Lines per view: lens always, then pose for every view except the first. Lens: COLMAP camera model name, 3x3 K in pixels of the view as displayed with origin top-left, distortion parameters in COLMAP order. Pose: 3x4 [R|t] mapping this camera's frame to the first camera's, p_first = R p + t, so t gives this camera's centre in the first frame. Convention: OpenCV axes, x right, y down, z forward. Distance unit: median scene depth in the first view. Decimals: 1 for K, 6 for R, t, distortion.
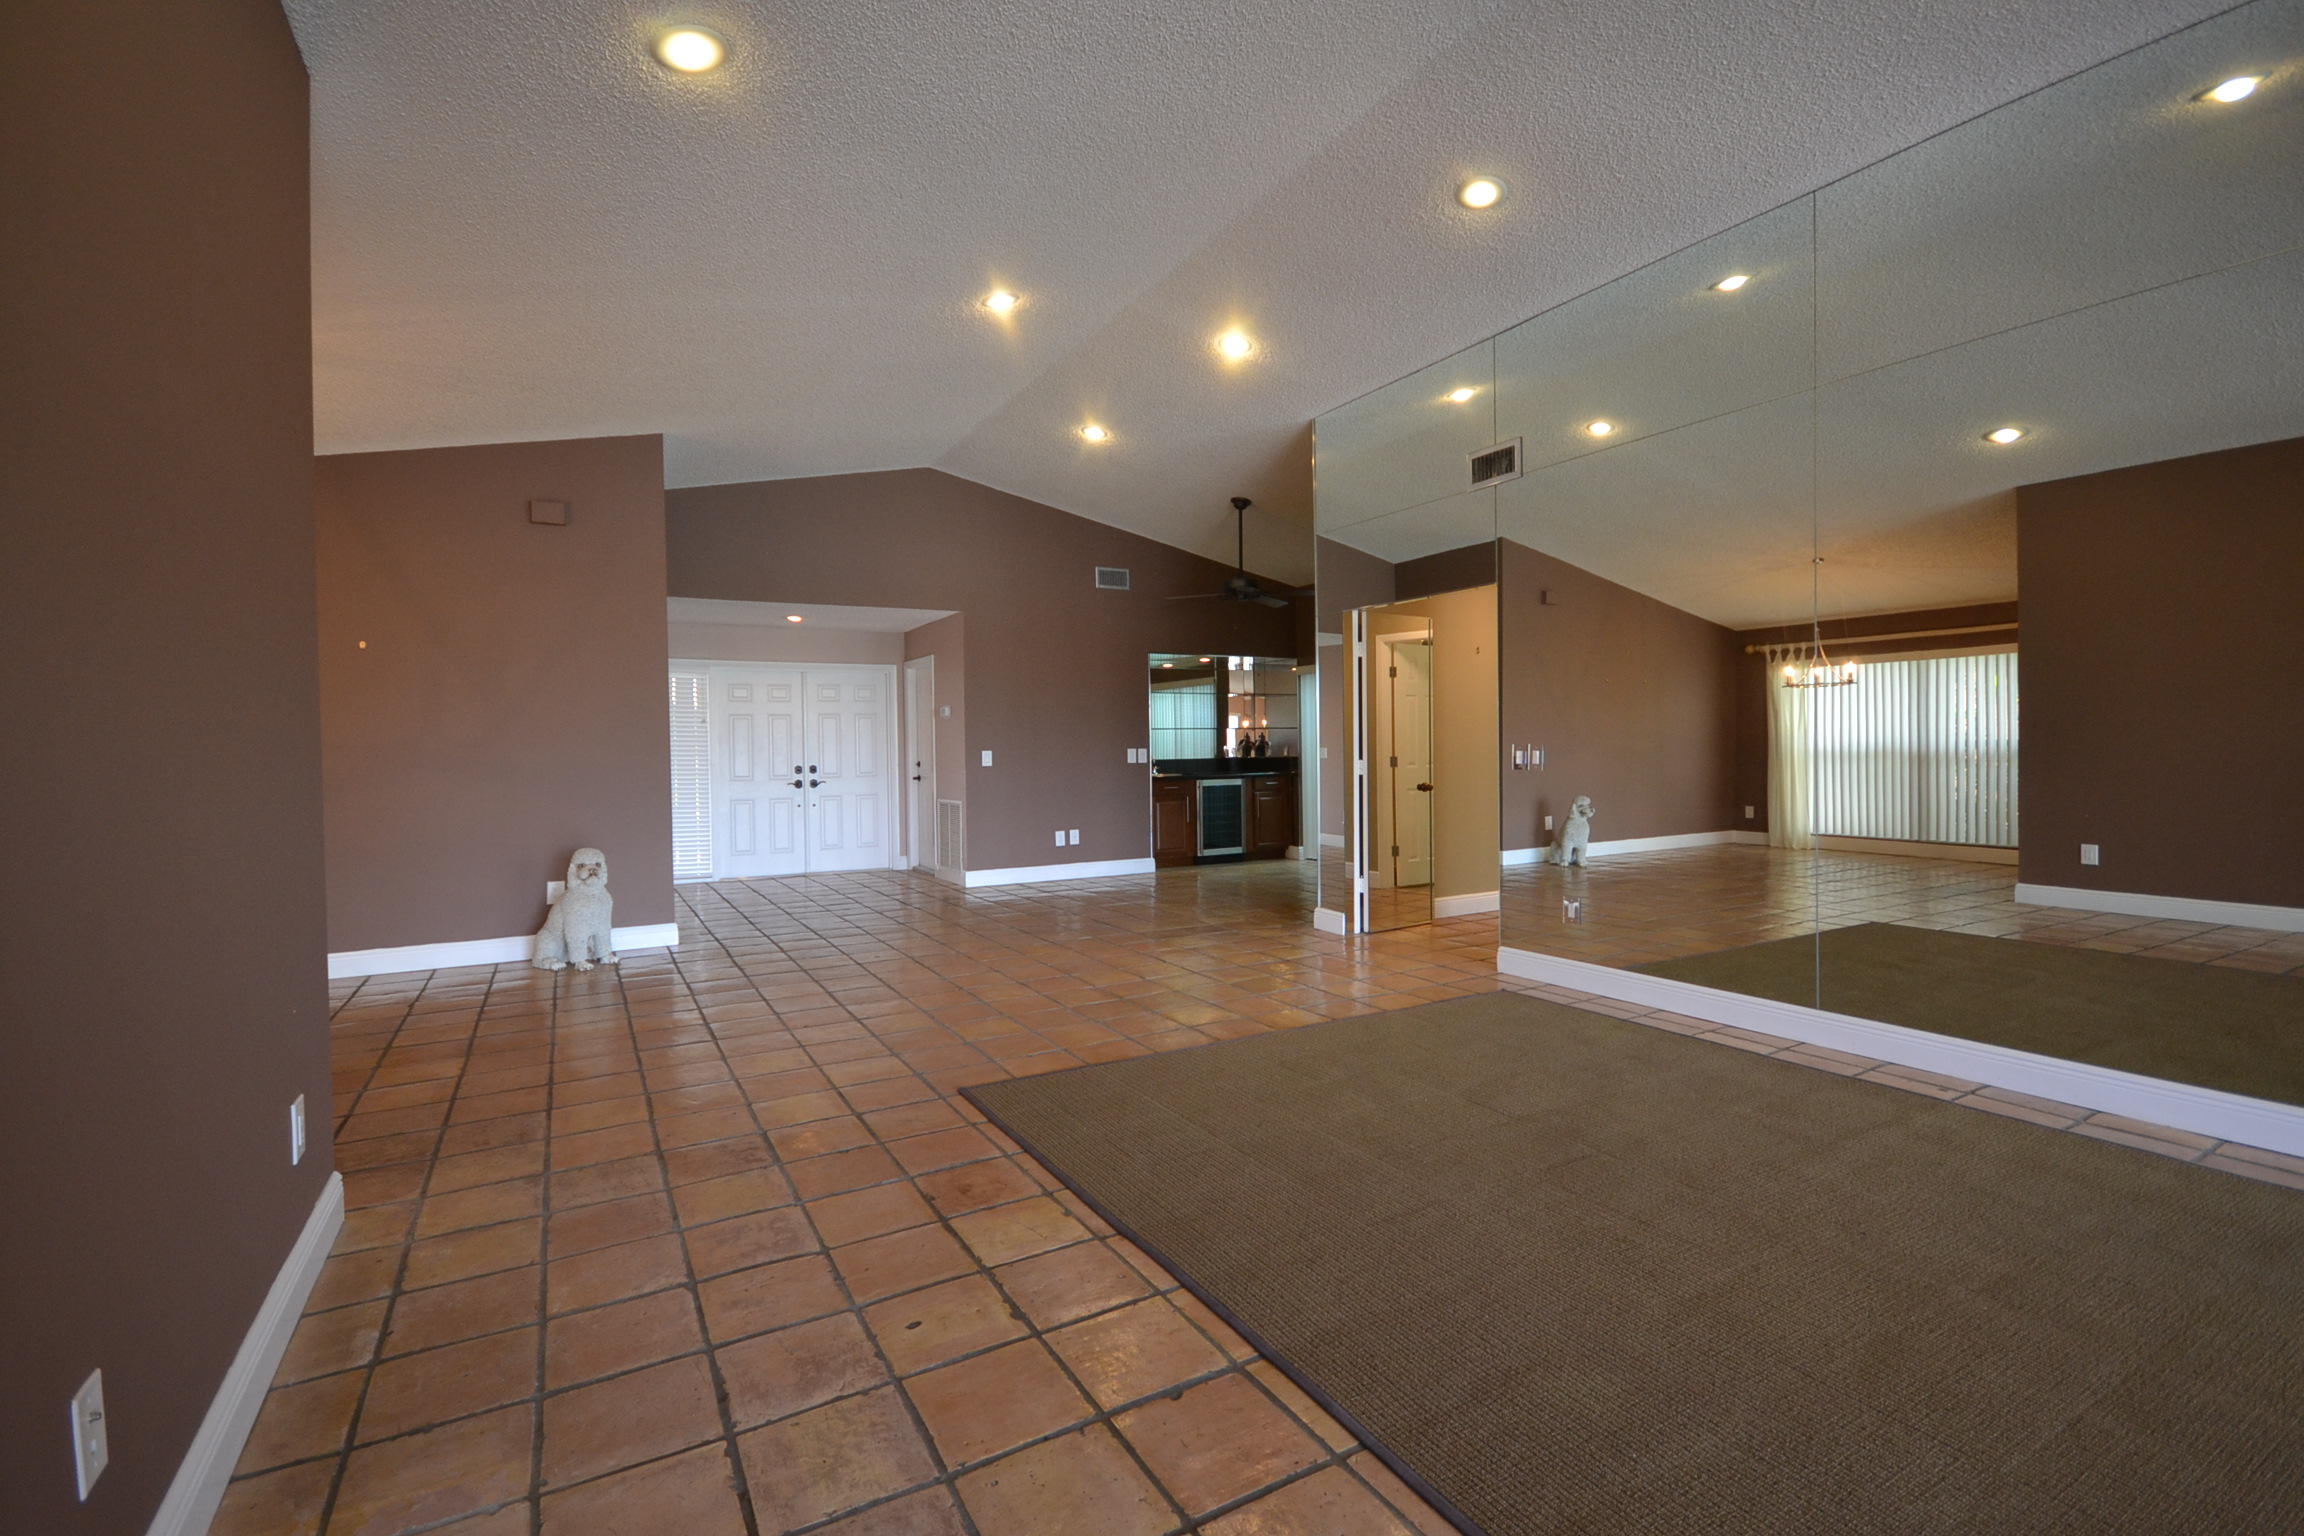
lens RADIAL K [[1020.4, 0, 1144.1], [0, 1020.4, 762.7], [0, 0, 1]] dist [0.009104, -0.011944]
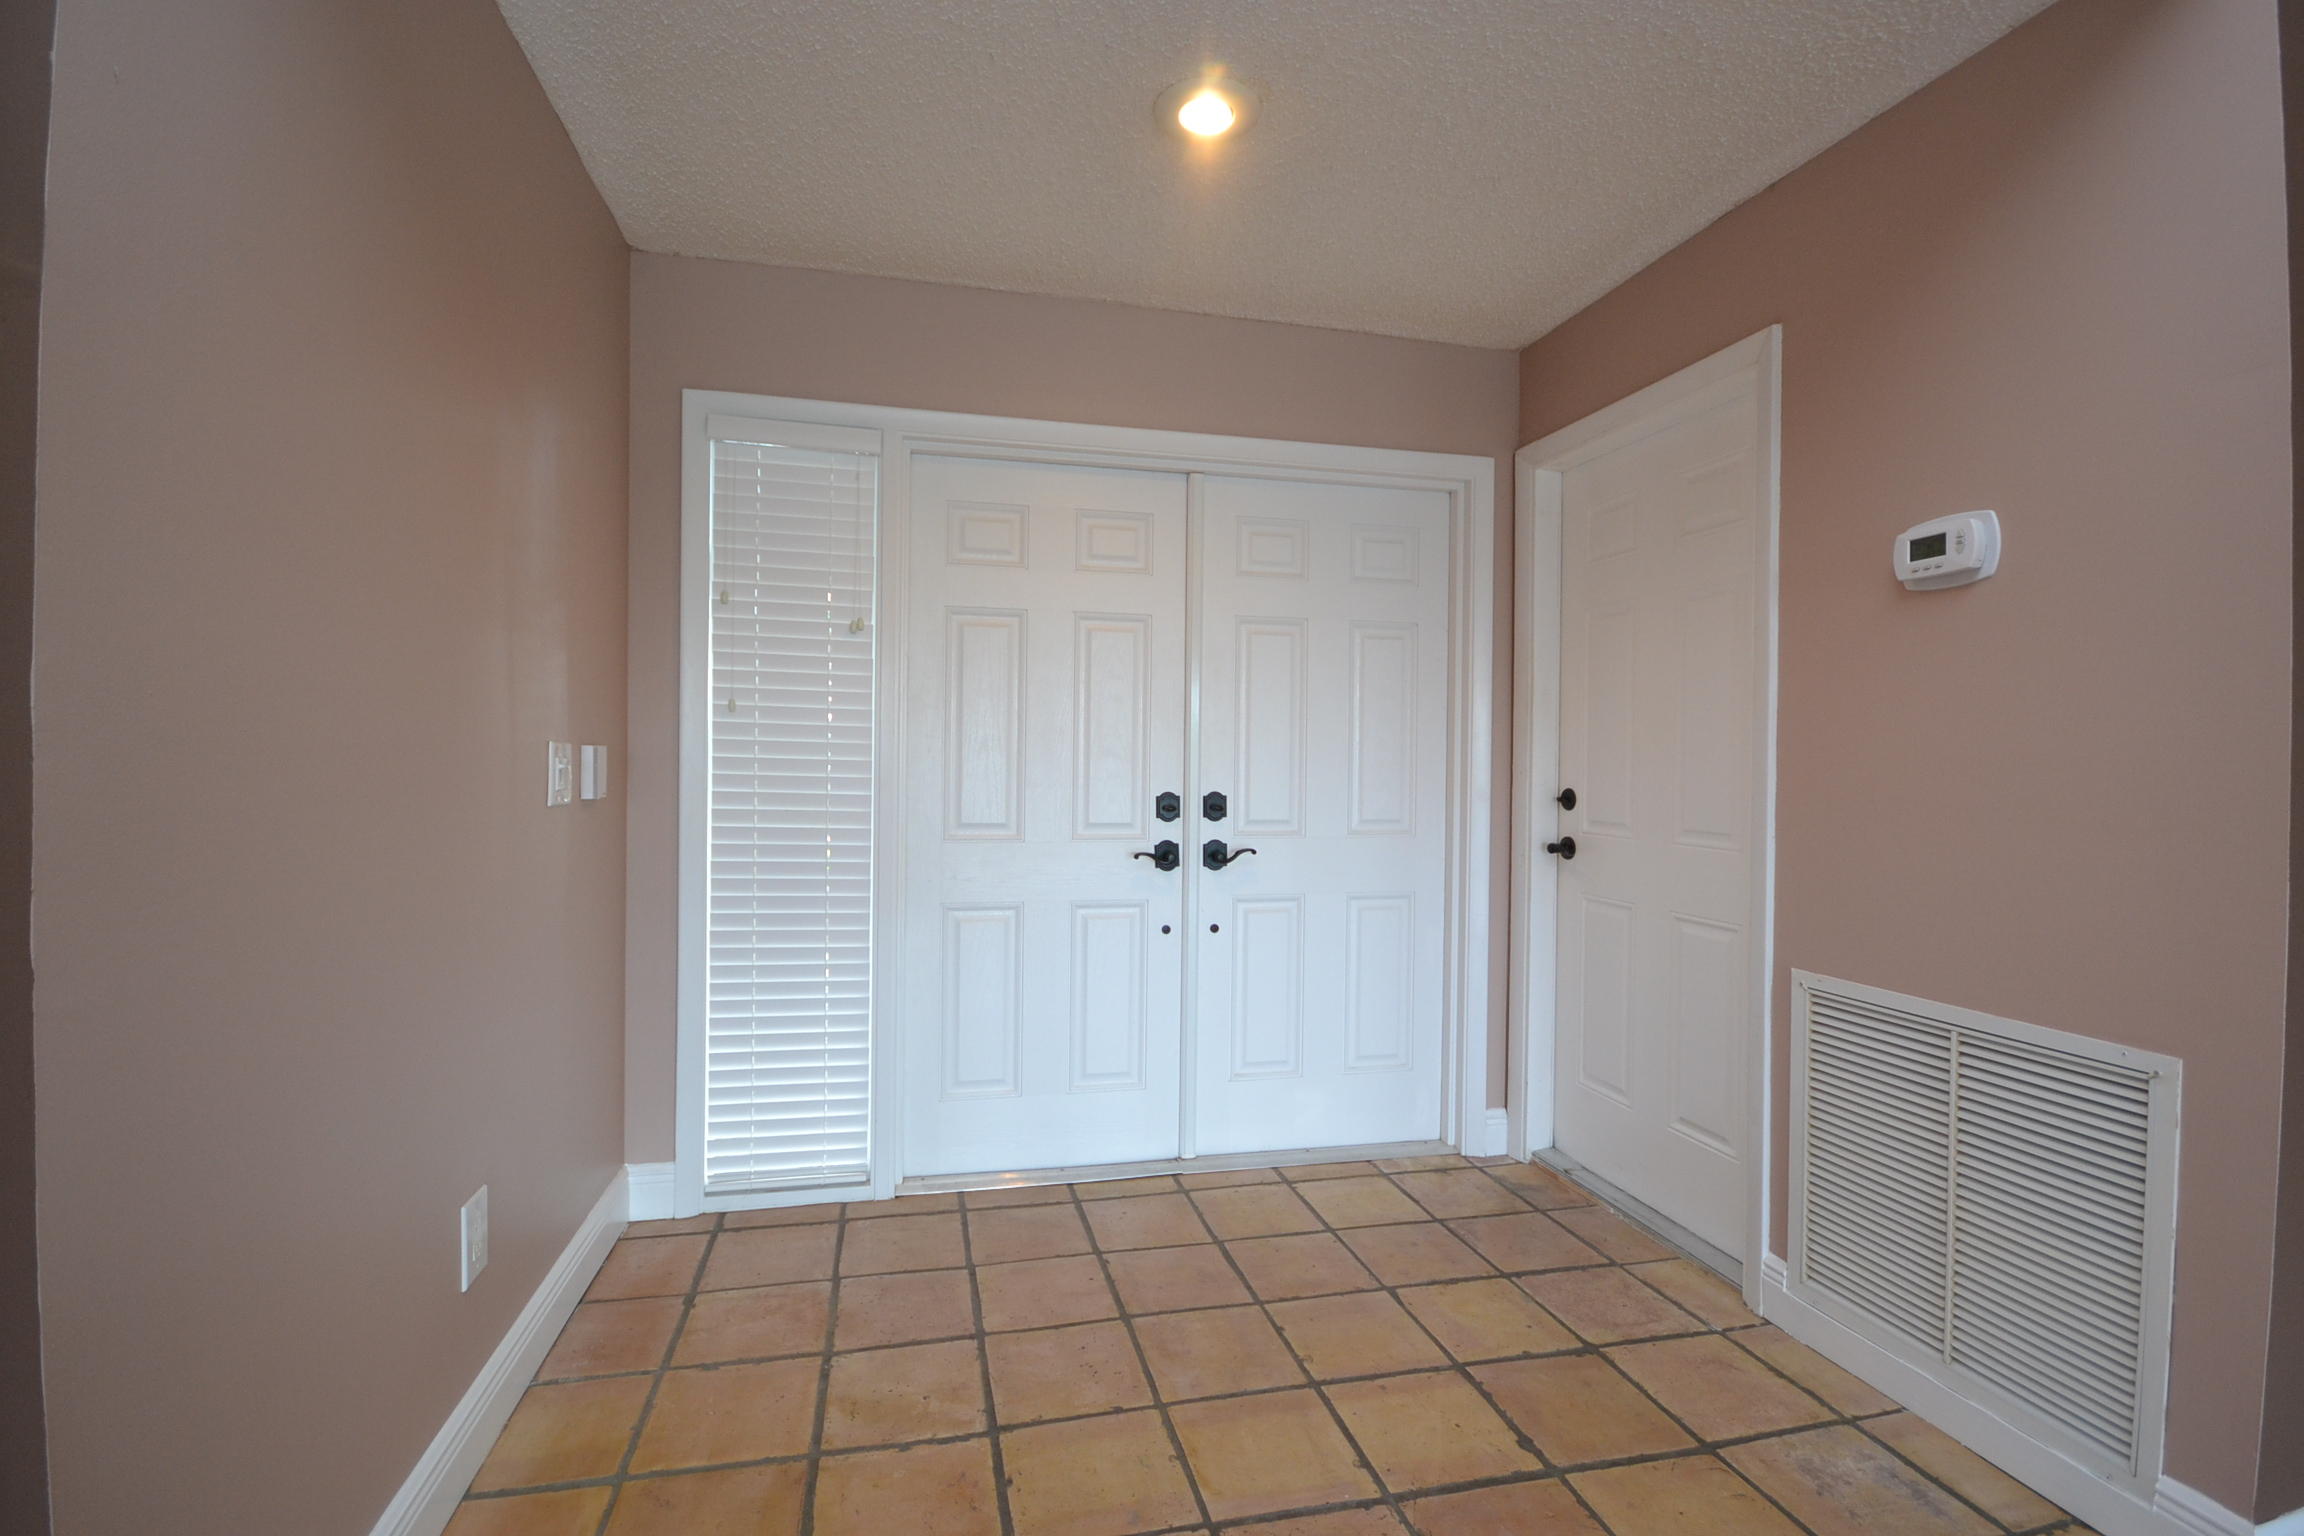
lens RADIAL K [[1020.4, 0, 1144.1], [0, 1020.4, 762.7], [0, 0, 1]] dist [0.009104, -0.011944]
pose [[0.962364, 0.027141, -0.270405, -0.264379], [-0.029087, 0.999572, -0.003192, -0.004403], [0.270202, 0.010937, 0.962741, 0.712393]]
